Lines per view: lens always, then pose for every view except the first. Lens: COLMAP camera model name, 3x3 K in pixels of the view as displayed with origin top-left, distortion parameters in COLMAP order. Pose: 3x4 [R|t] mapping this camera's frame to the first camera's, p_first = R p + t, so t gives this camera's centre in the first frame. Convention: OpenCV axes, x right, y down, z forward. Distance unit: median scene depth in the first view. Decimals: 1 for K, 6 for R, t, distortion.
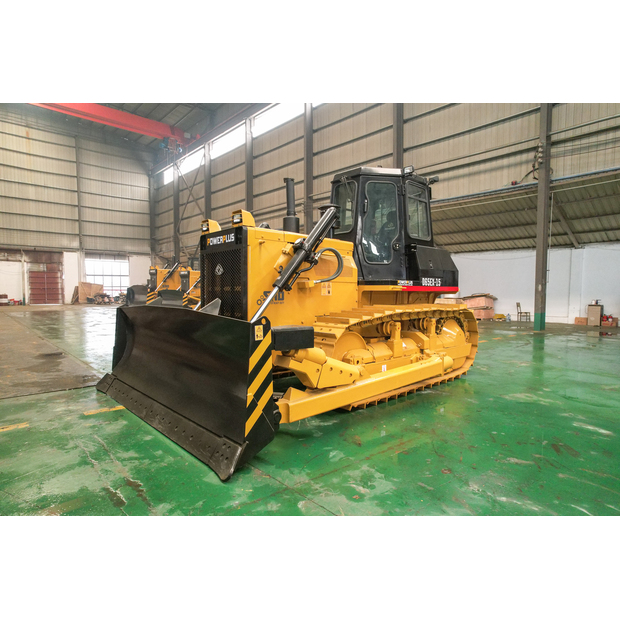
lens RADIAL K [[399.5, 0, 311.6], [0, 399.5, 312.9], [0, 0, 1]] dist [-0.071021, 0.059859]
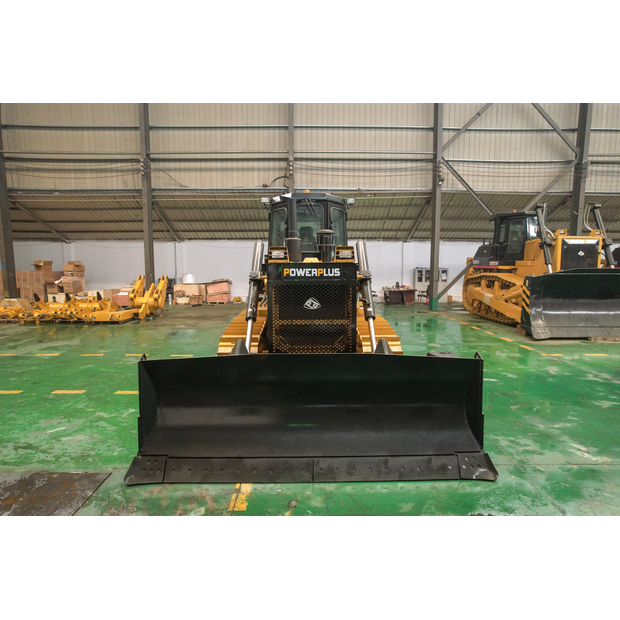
lens RADIAL K [[399.5, 0, 312.5], [0, 399.5, 313.6], [0, 0, 1]] dist [-0.071021, 0.059859]
pose [[0.654570, -0.098420, 0.749568, -0.317363], [0.046071, 0.994840, 0.090392, -0.057277], [-0.754597, -0.024635, 0.655726, 0.123824]]
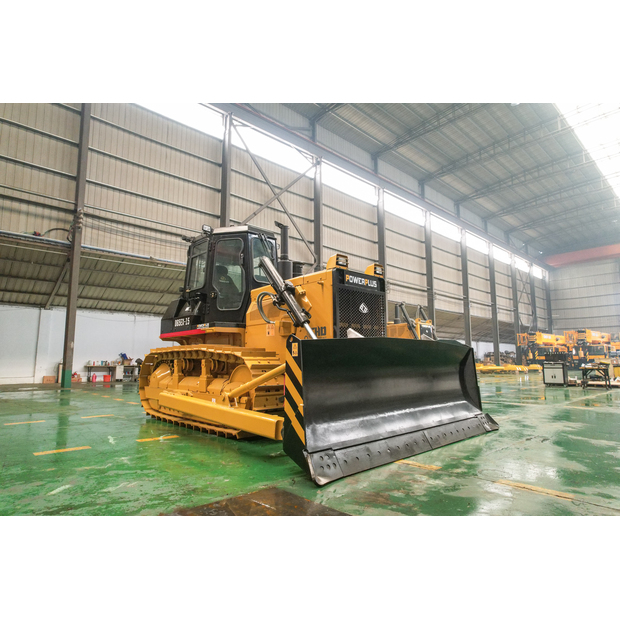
lens RADIAL K [[399.5, 0, 313.2], [0, 399.5, 308.5], [0, 0, 1]] dist [-0.071021, 0.059859]
pose [[-0.029329, 0.127238, 0.991439, -0.435587], [0.060393, 0.990279, -0.125302, 0.006696], [-0.997744, 0.056201, -0.036728, 0.392460]]
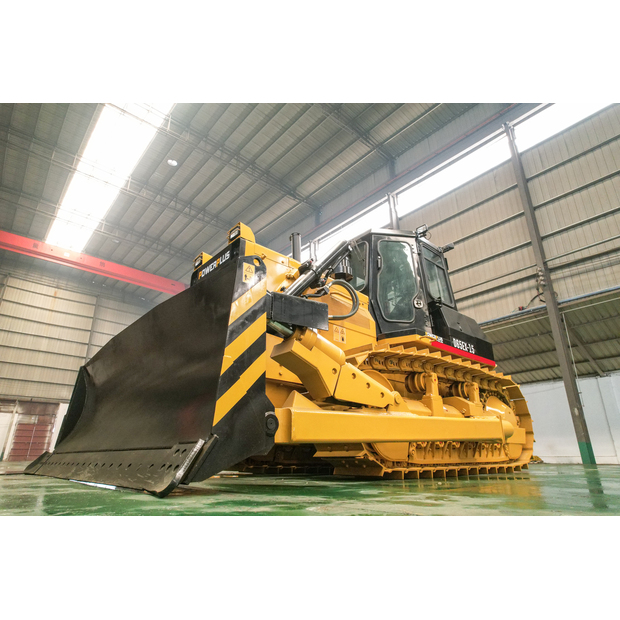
lens RADIAL K [[399.5, 0, 311.5], [0, 399.5, 308.9], [0, 0, 1]] dist [-0.071021, 0.059859]
pose [[0.999882, -0.010167, -0.011525, -0.003725], [0.004474, 0.909989, -0.414608, 0.084854], [0.014703, 0.414507, 0.909927, 0.088321]]
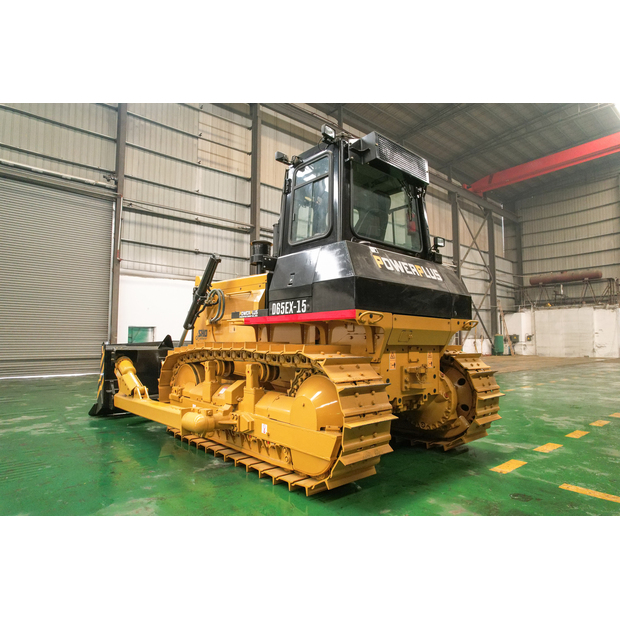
lens RADIAL K [[399.5, 0, 309.7], [0, 399.5, 310.1], [0, 0, 1]] dist [-0.071021, 0.059859]
pose [[-0.017328, -0.083289, -0.996375, 0.400975], [-0.055831, 0.995050, -0.082207, -0.010878], [0.998290, 0.054204, -0.021892, 0.455927]]
